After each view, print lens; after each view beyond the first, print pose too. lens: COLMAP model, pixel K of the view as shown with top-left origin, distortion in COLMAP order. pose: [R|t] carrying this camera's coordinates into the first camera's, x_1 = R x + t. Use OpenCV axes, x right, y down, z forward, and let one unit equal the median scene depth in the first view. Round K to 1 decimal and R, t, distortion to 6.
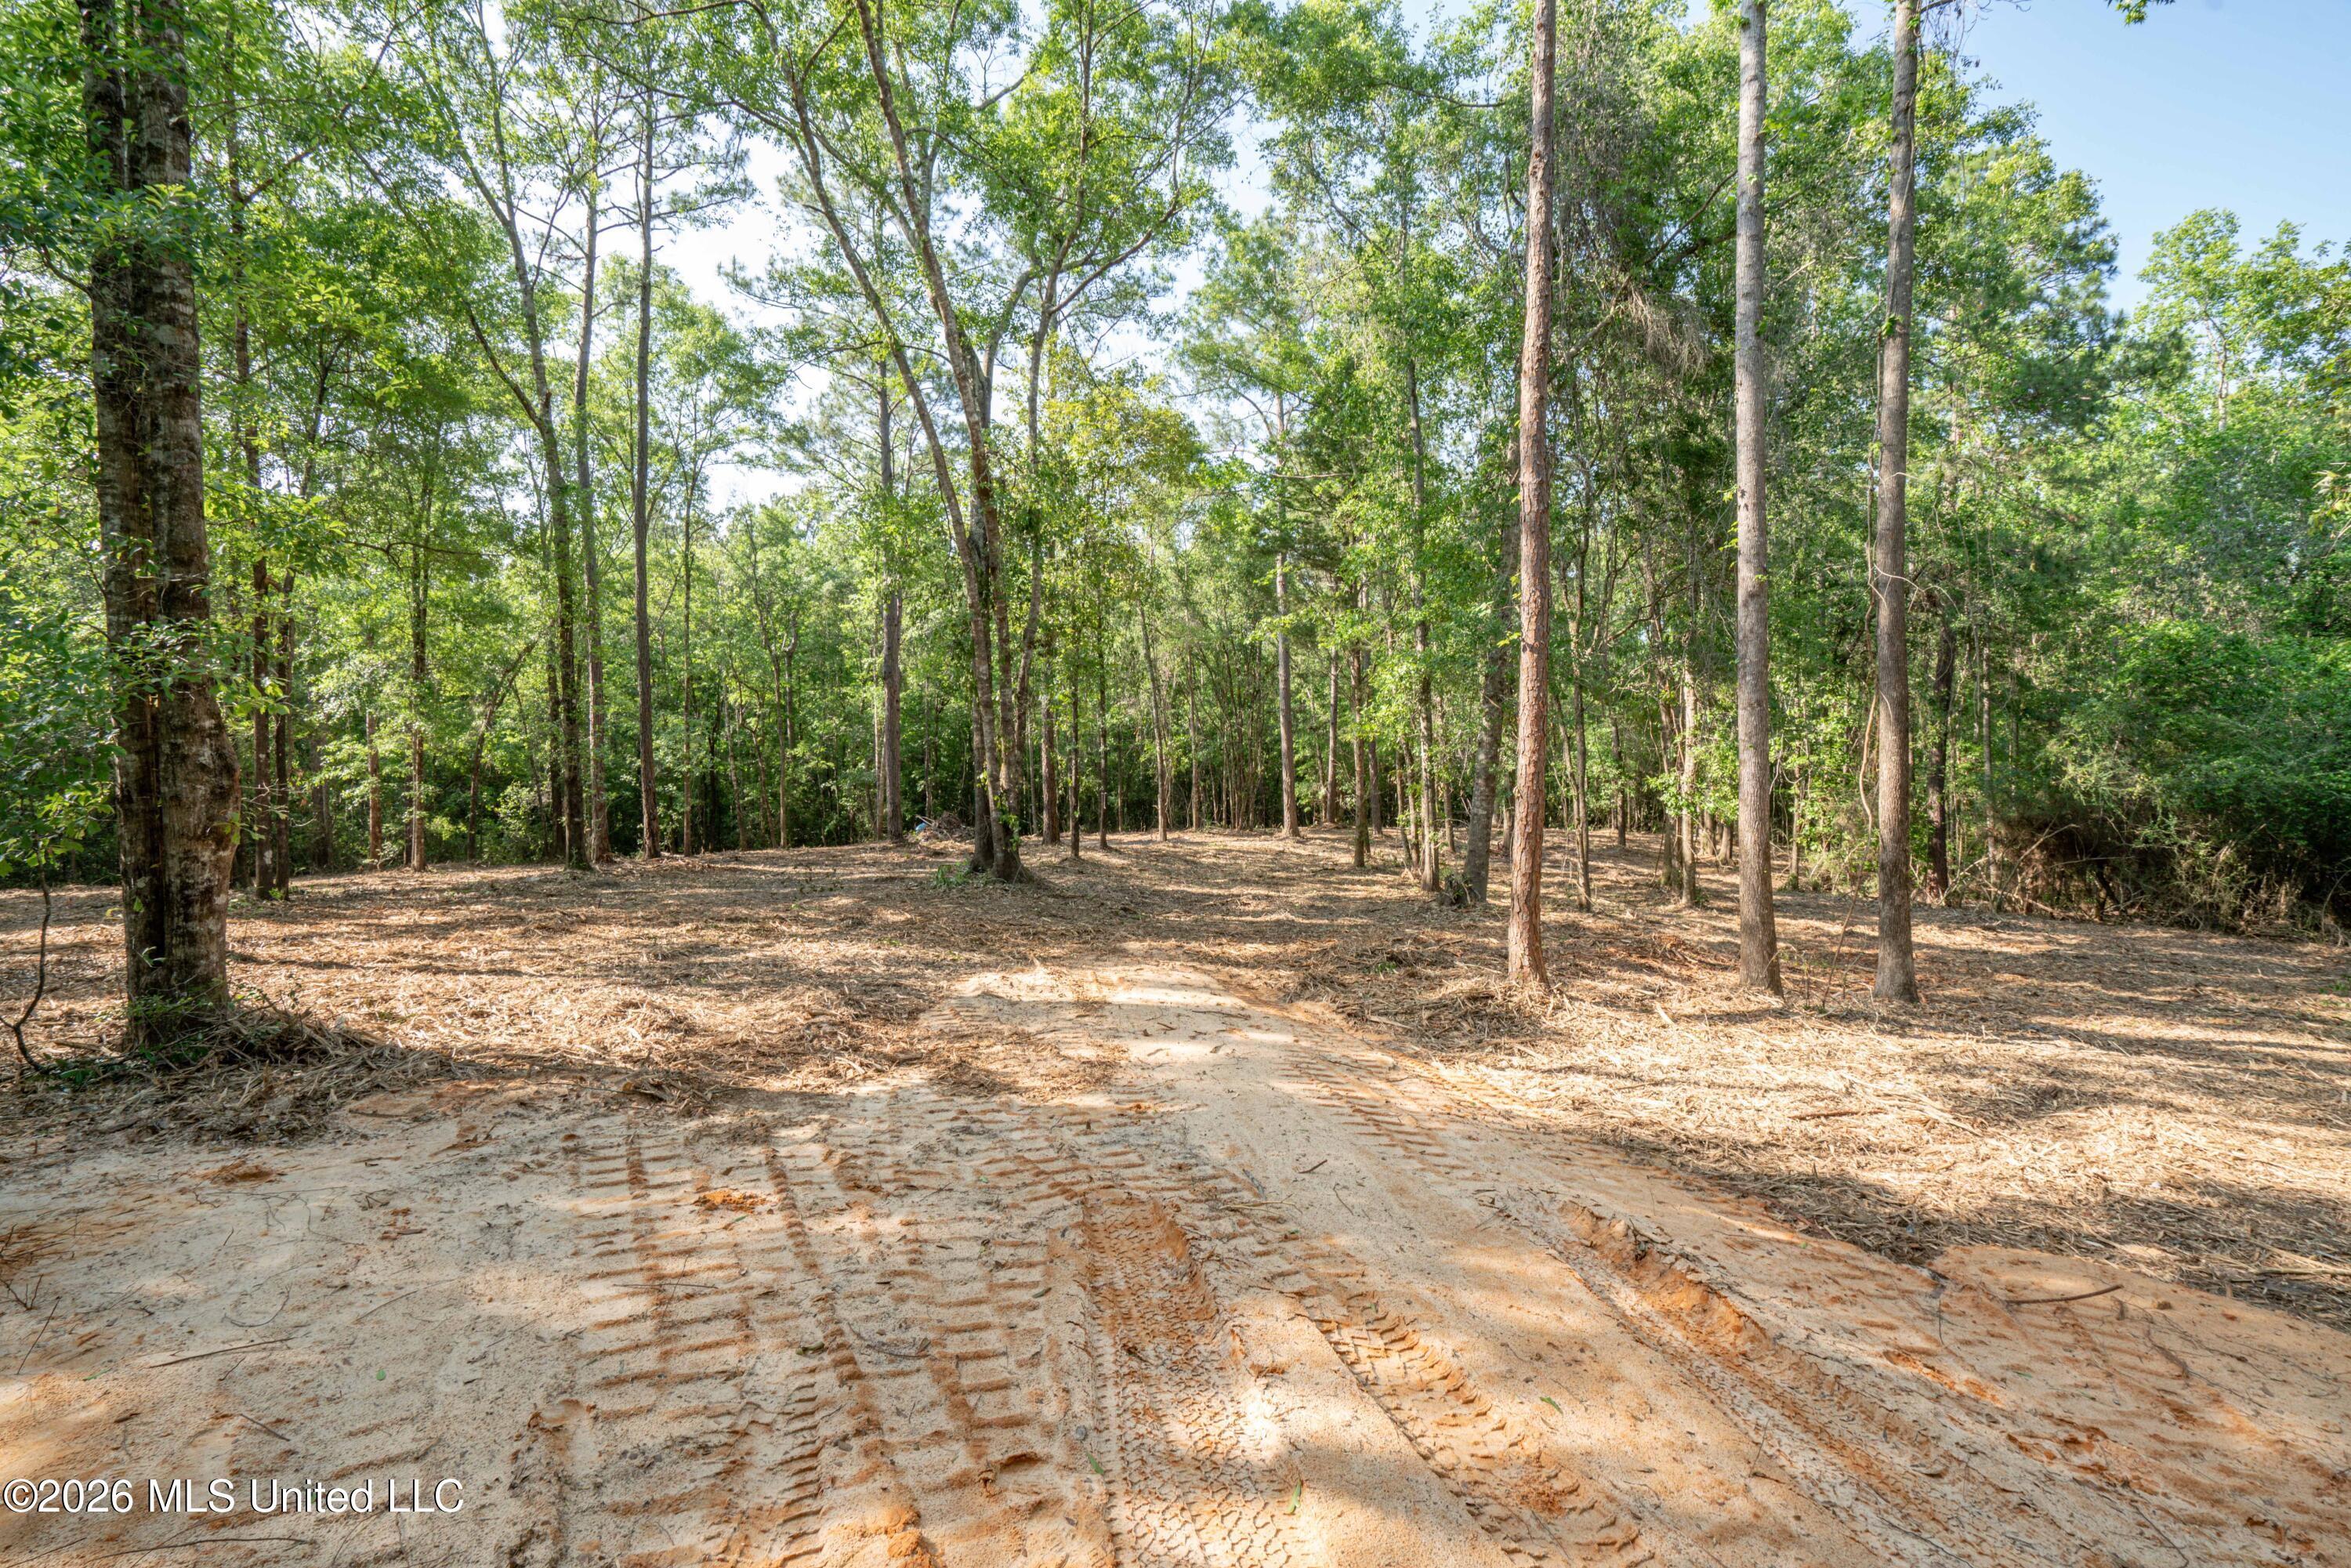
lens RADIAL K [[1084.8, 0, 1163.5], [0, 1084.8, 783.6], [0, 0, 1]] dist [-0.051303, 0.017860]
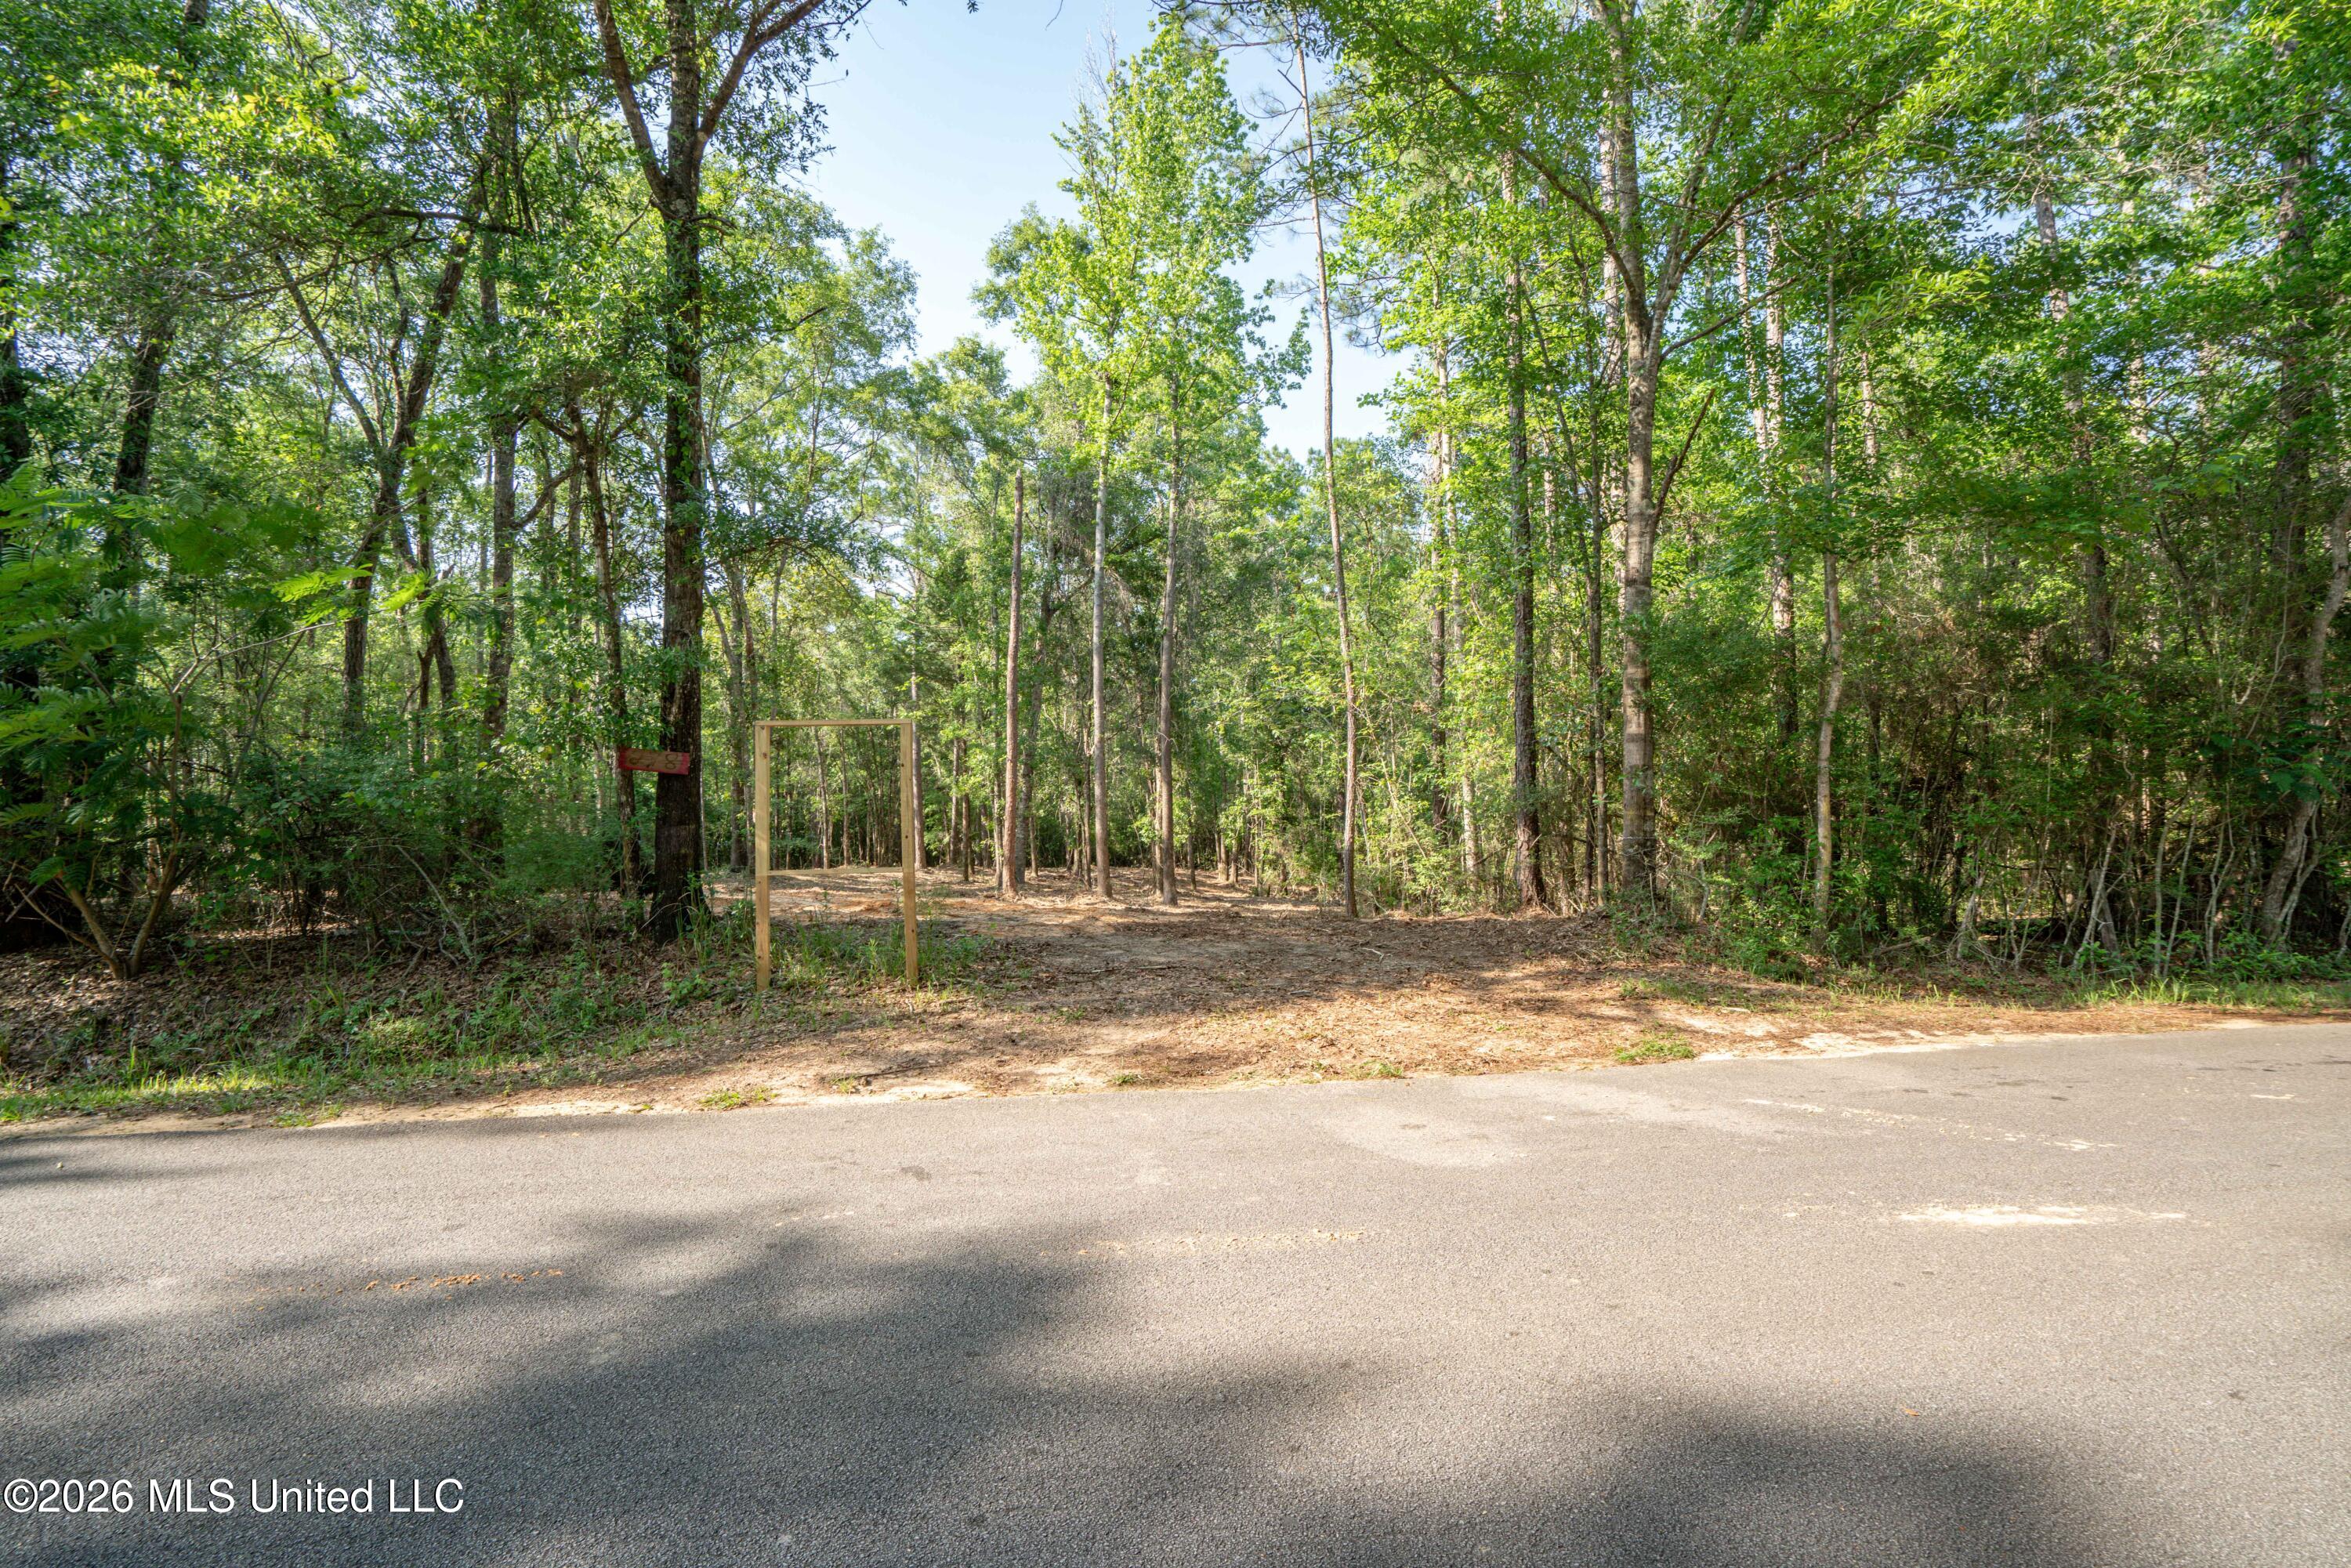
lens RADIAL K [[1103.9, 0, 1170.5], [0, 1103.9, 795.0], [0, 0, 1]] dist [-0.052171, 0.030733]
pose [[0.945082, 0.005412, 0.326788, -0.084240], [0.009465, 0.998990, -0.043917, 0.041499], [-0.326695, 0.044598, 0.944077, -0.894825]]
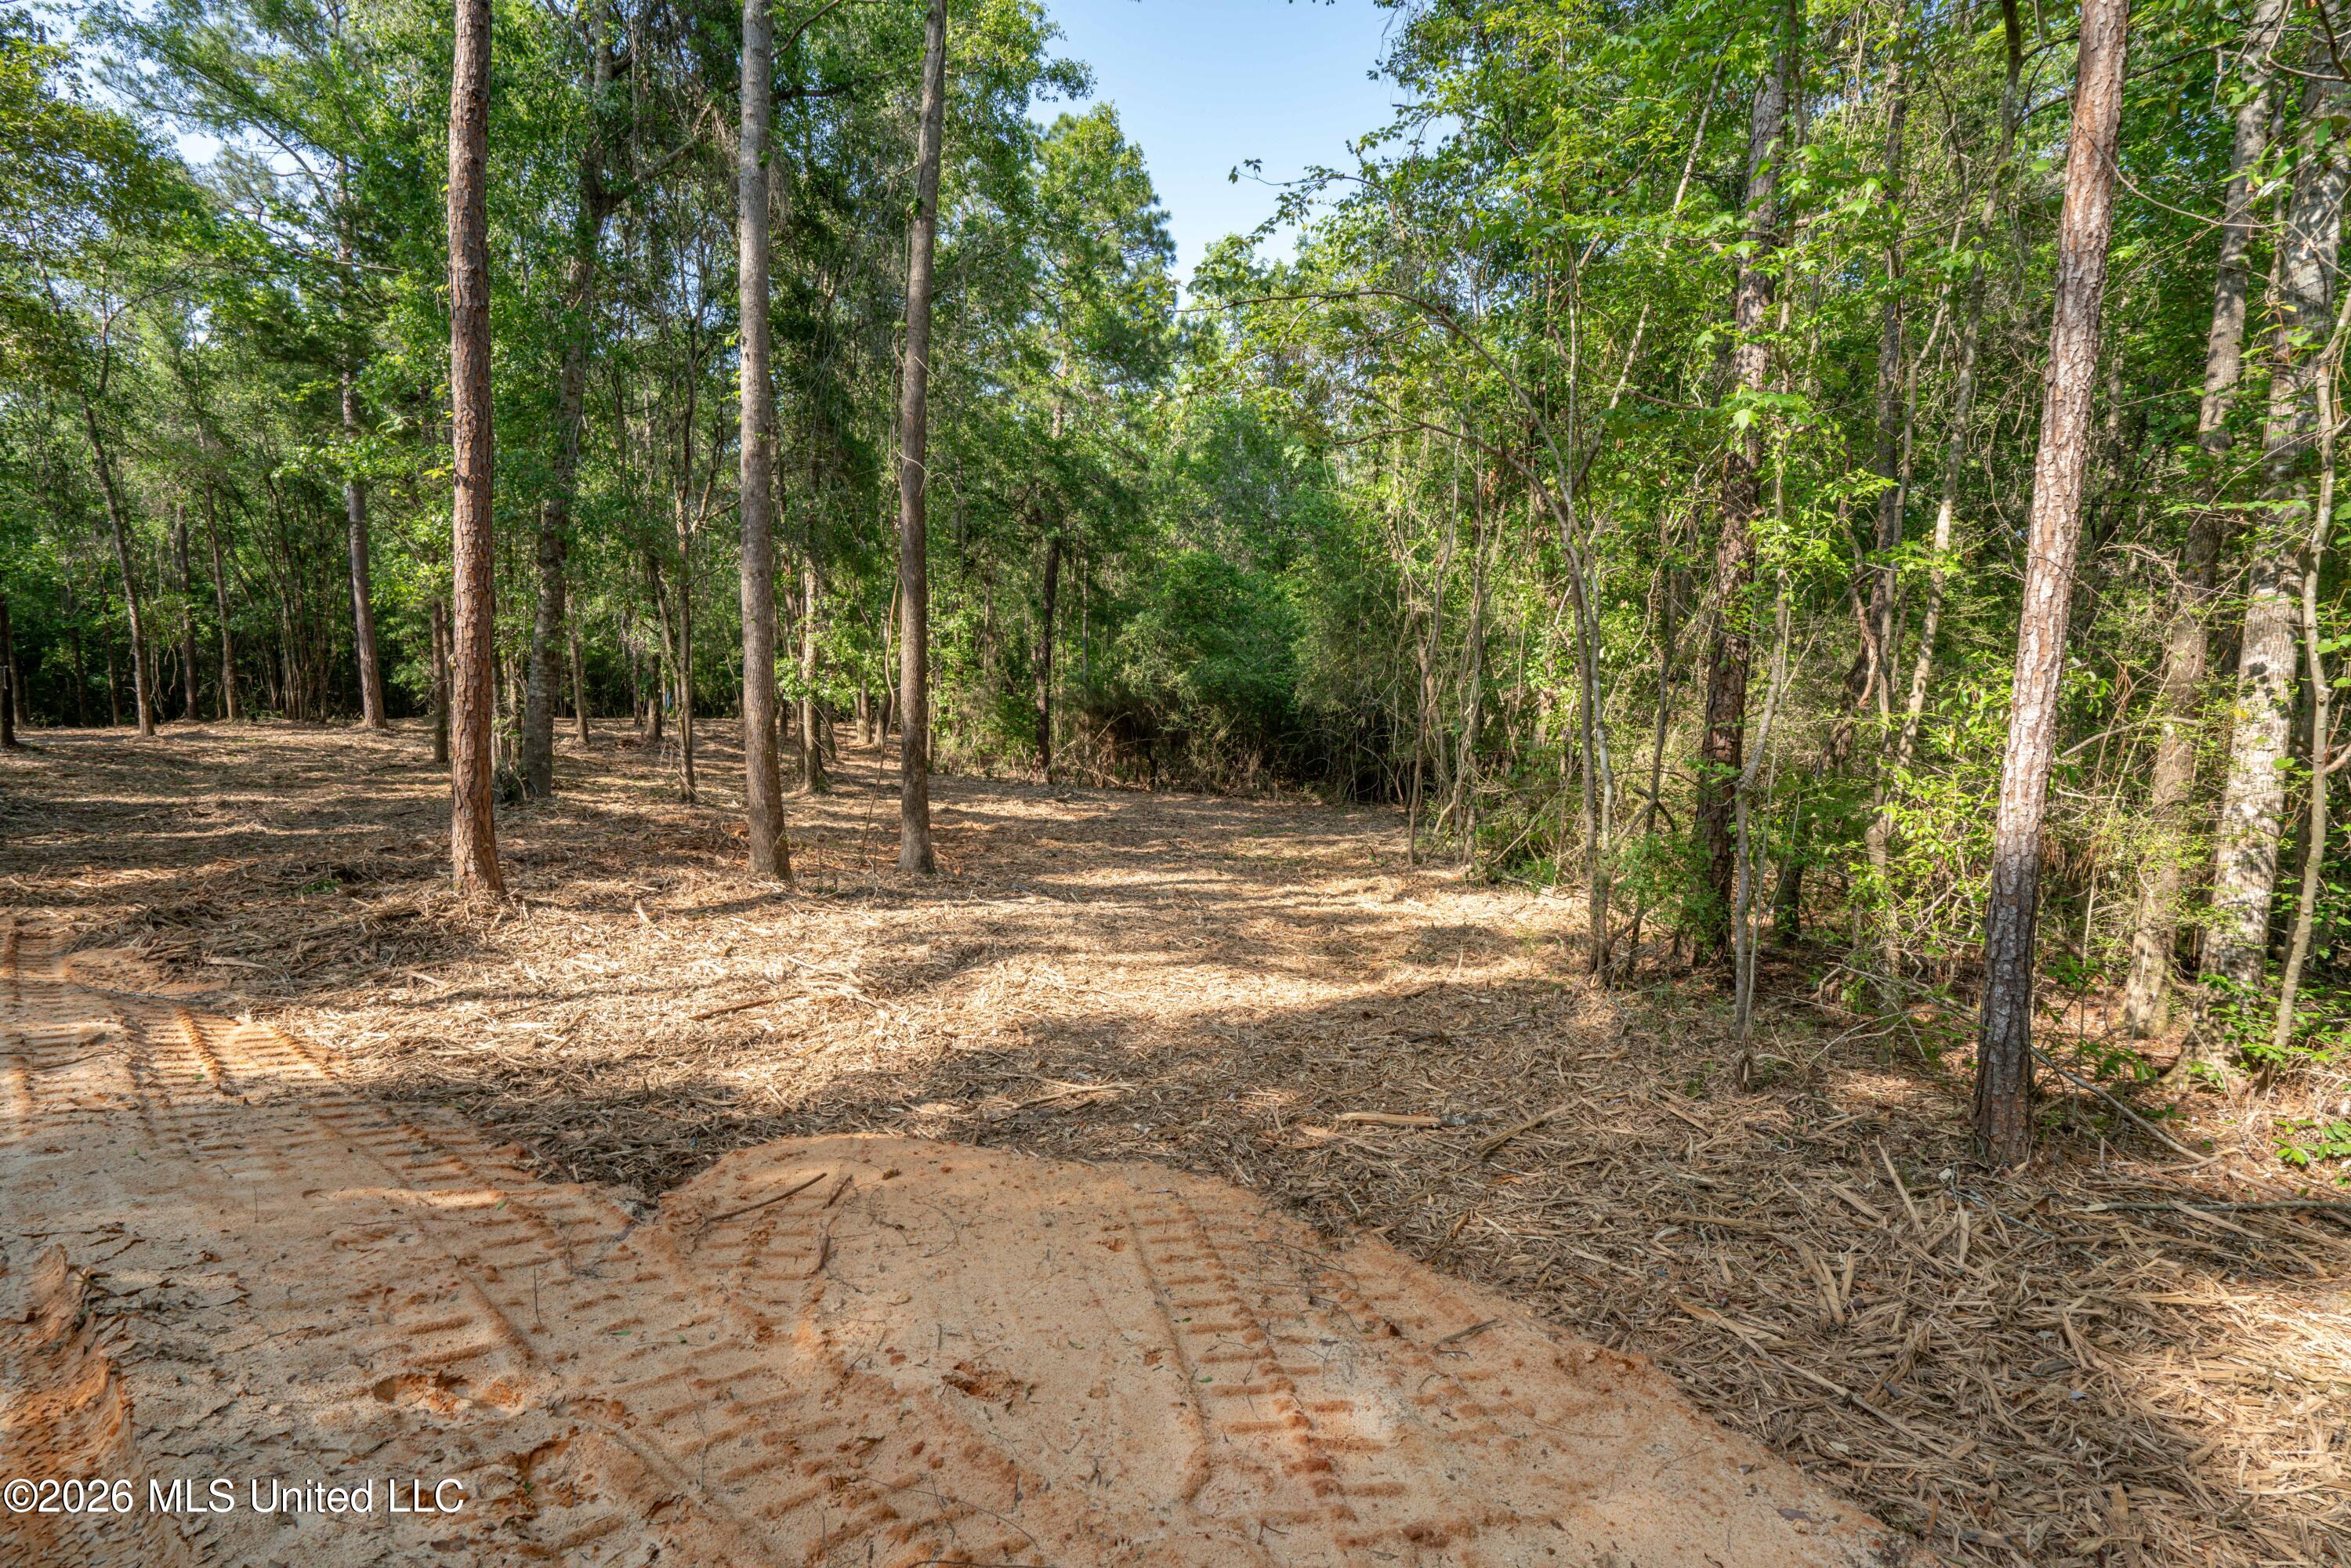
lens RADIAL K [[1084.8, 0, 1163.5], [0, 1084.8, 783.6], [0, 0, 1]] dist [-0.051303, 0.017860]
pose [[0.761699, -0.040836, 0.646643, 0.124706], [-0.023978, 0.995552, 0.091114, 0.008238], [-0.647488, -0.084907, 0.757331, 0.024305]]
